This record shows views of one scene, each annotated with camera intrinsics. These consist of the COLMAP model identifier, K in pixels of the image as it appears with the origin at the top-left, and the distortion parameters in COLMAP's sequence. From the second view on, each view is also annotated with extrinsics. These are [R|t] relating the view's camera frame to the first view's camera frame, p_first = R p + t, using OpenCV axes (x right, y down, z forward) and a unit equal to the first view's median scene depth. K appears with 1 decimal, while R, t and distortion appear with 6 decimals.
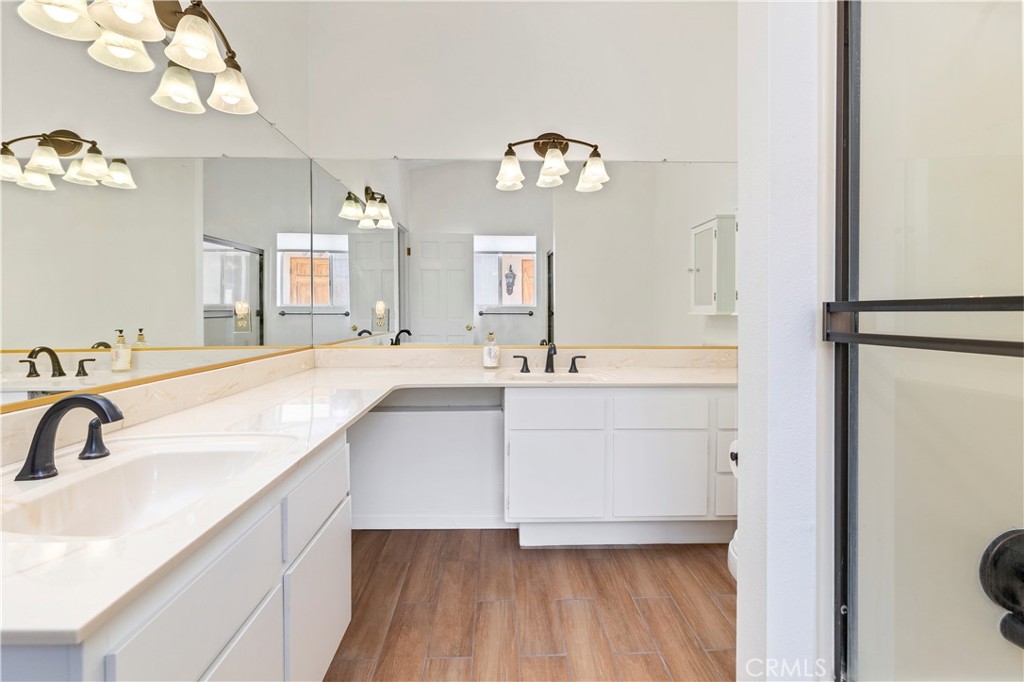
lens RADIAL K [[479.9, 0, 502.2], [0, 479.9, 325.7], [0, 0, 1]] dist [0.002530, -0.001569]
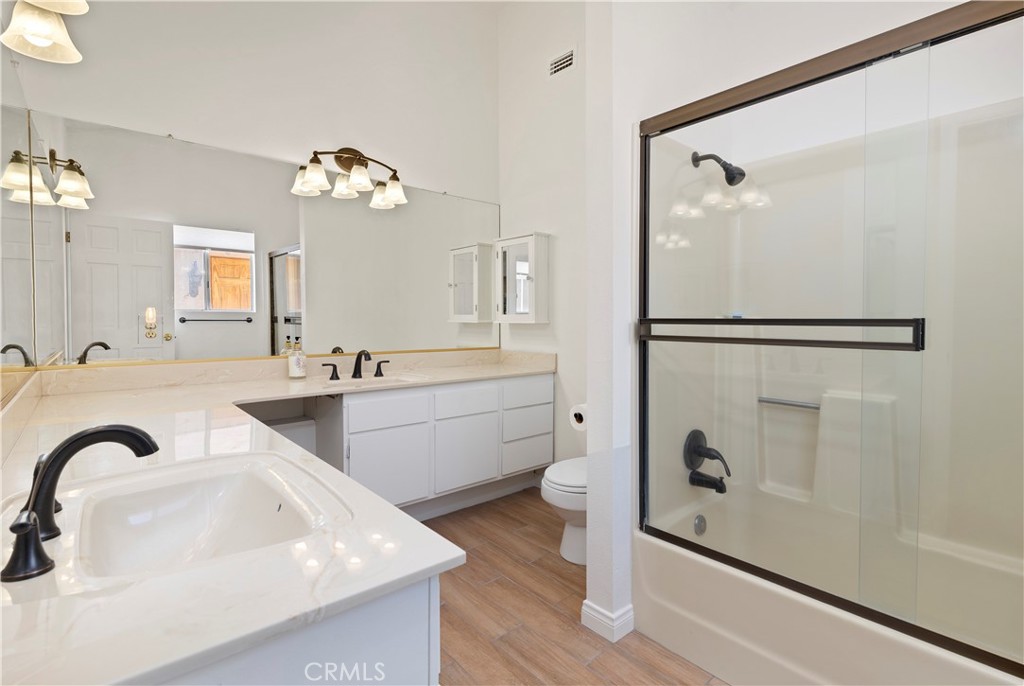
lens RADIAL K [[495.0, 0, 511.8], [0, 495.0, 334.7], [0, 0, 1]] dist [-0.002509, -0.000427]
pose [[0.764120, -0.019338, 0.644784, -0.338952], [0.014143, 0.999813, 0.013225, -0.006894], [-0.644919, -0.000986, 0.764250, -0.045679]]
